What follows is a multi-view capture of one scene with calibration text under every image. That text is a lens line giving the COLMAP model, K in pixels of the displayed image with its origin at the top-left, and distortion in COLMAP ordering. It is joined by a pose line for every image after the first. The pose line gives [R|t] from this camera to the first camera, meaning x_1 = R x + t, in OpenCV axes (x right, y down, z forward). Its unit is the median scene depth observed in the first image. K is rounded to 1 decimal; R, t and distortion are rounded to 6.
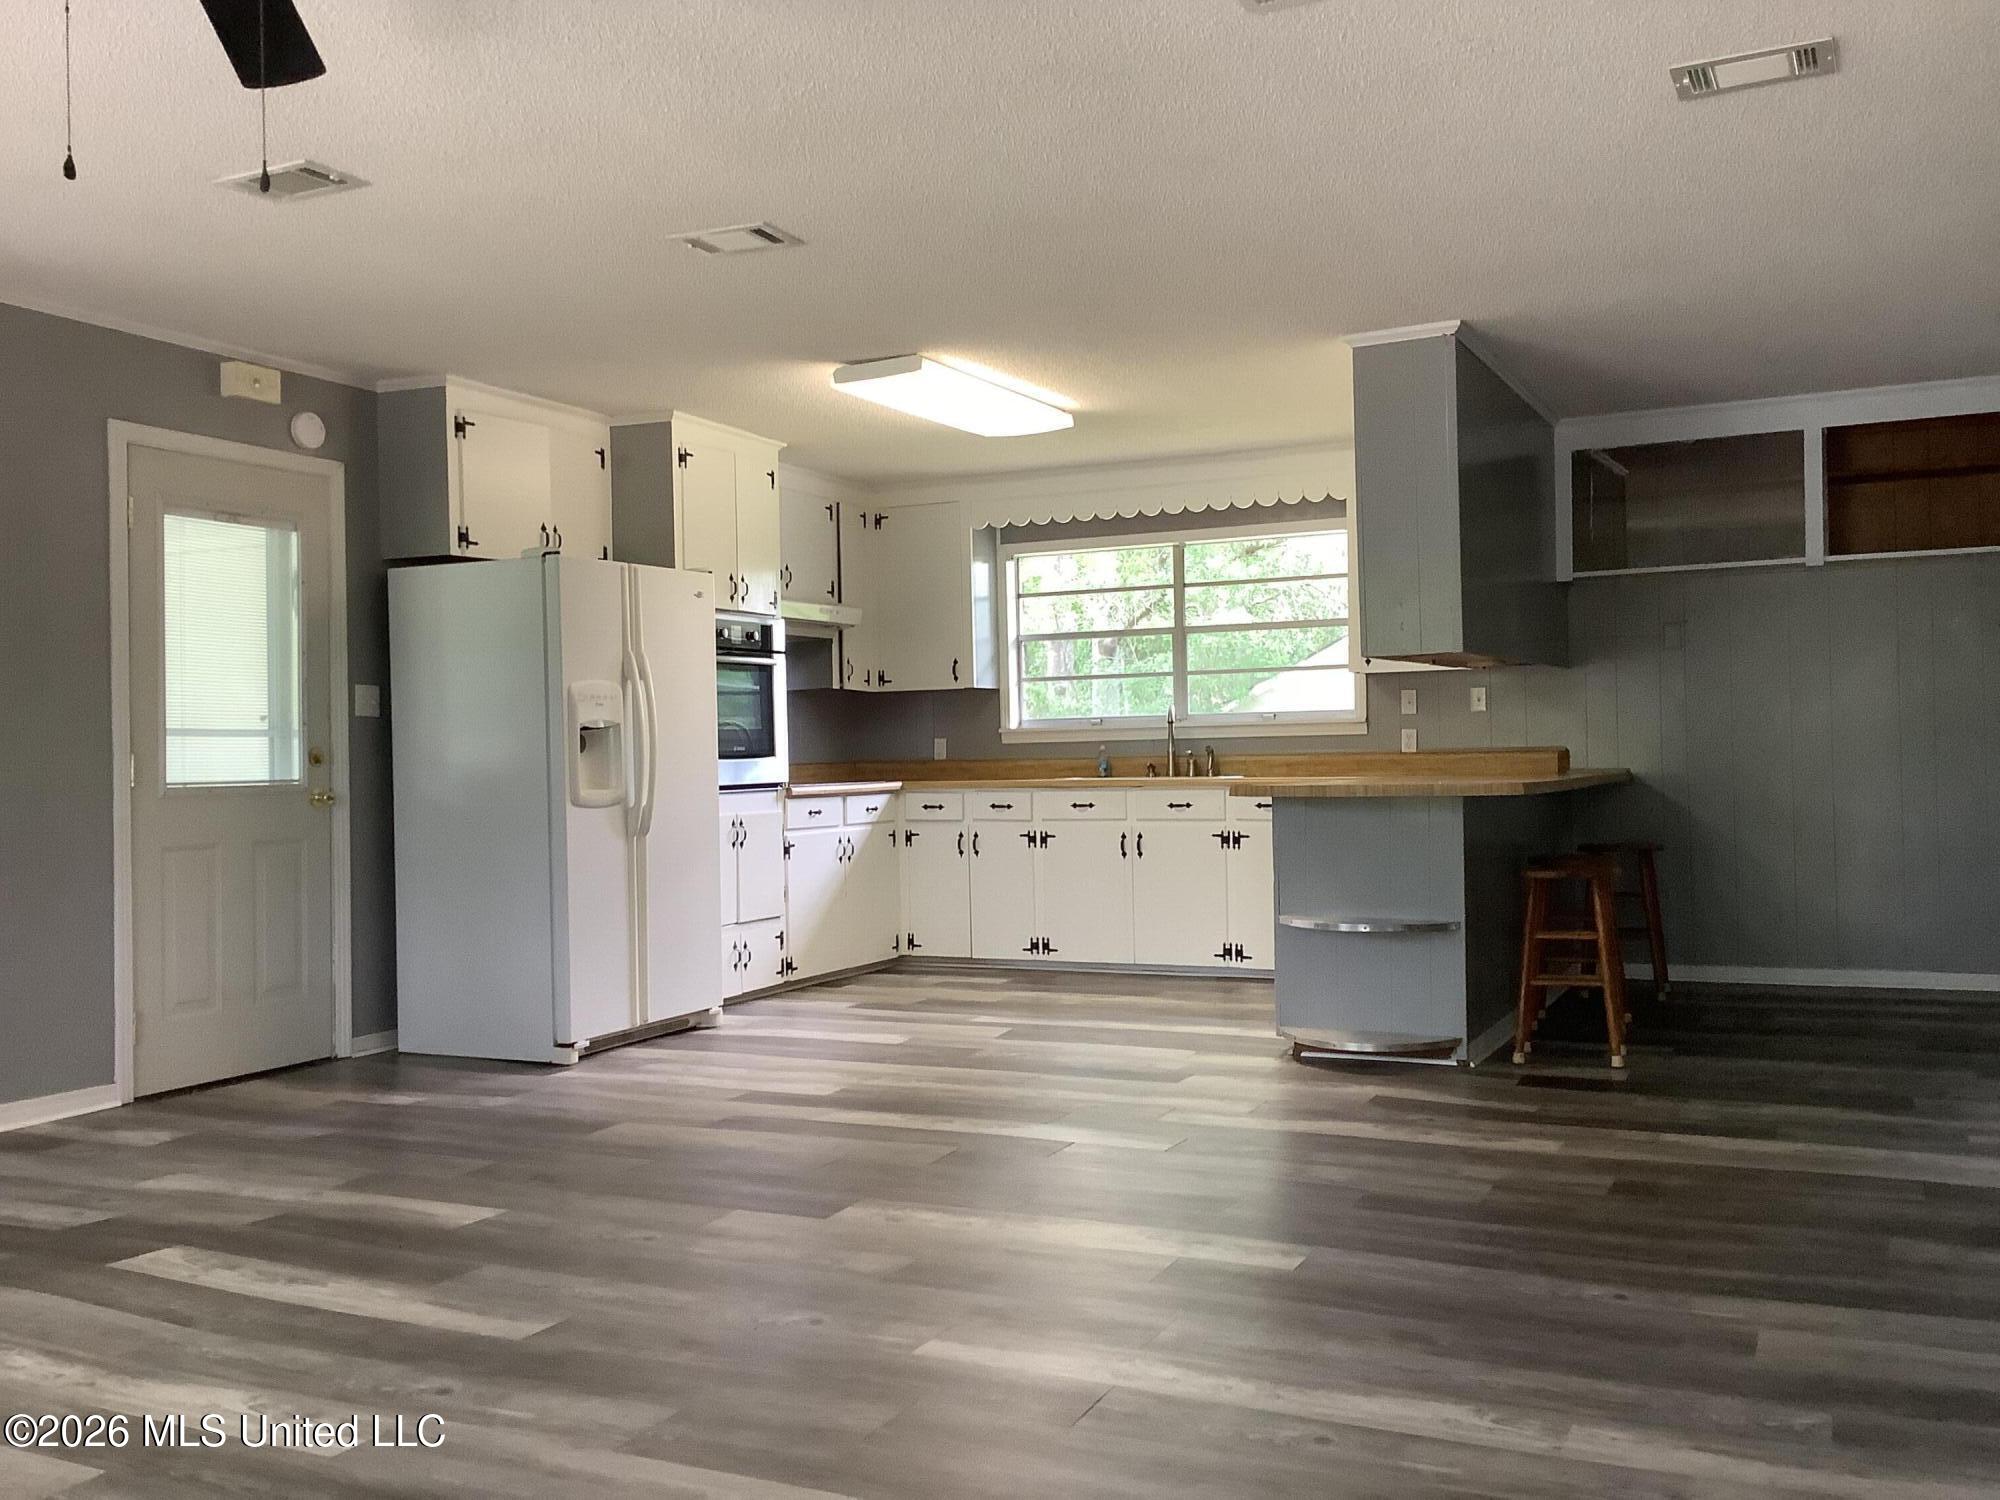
lens RADIAL K [[1800.7, 0, 1000.0], [0, 1800.7, 750.0], [0, 0, 1]] dist [0.116818, -0.221417]
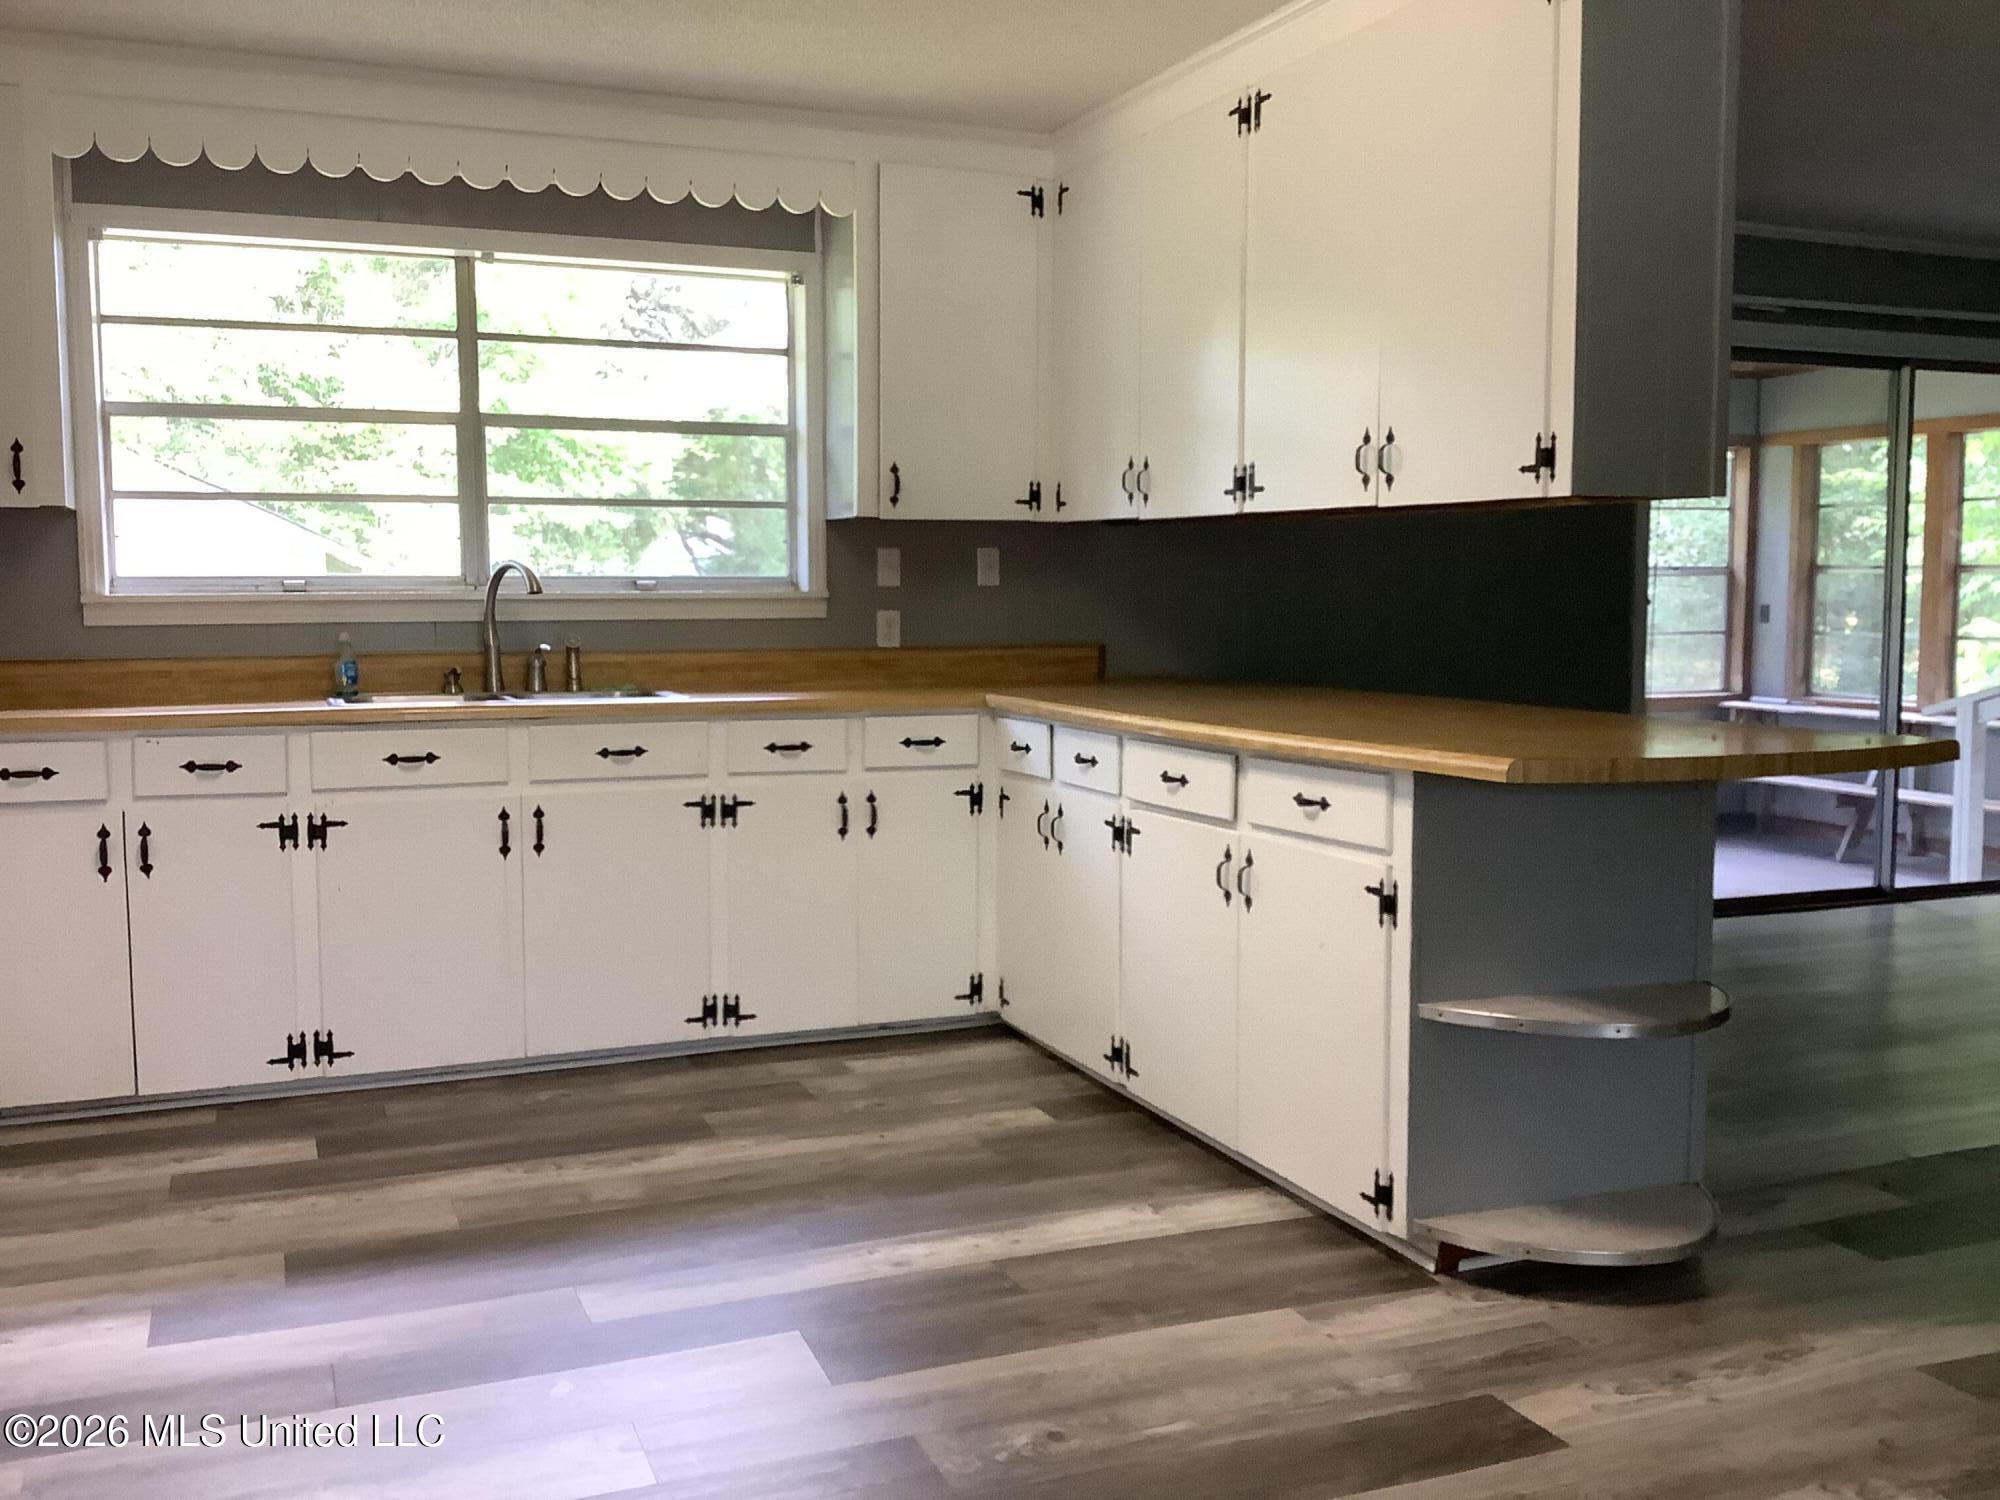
lens RADIAL K [[1800.7, 0, 1000.0], [0, 1800.7, 750.0], [0, 0, 1]] dist [0.116818, -0.221417]
pose [[0.674348, -0.047823, 0.736864, -0.222063], [-0.011720, 0.997082, 0.075437, -0.011748], [-0.738321, -0.059507, 0.671819, 0.564075]]
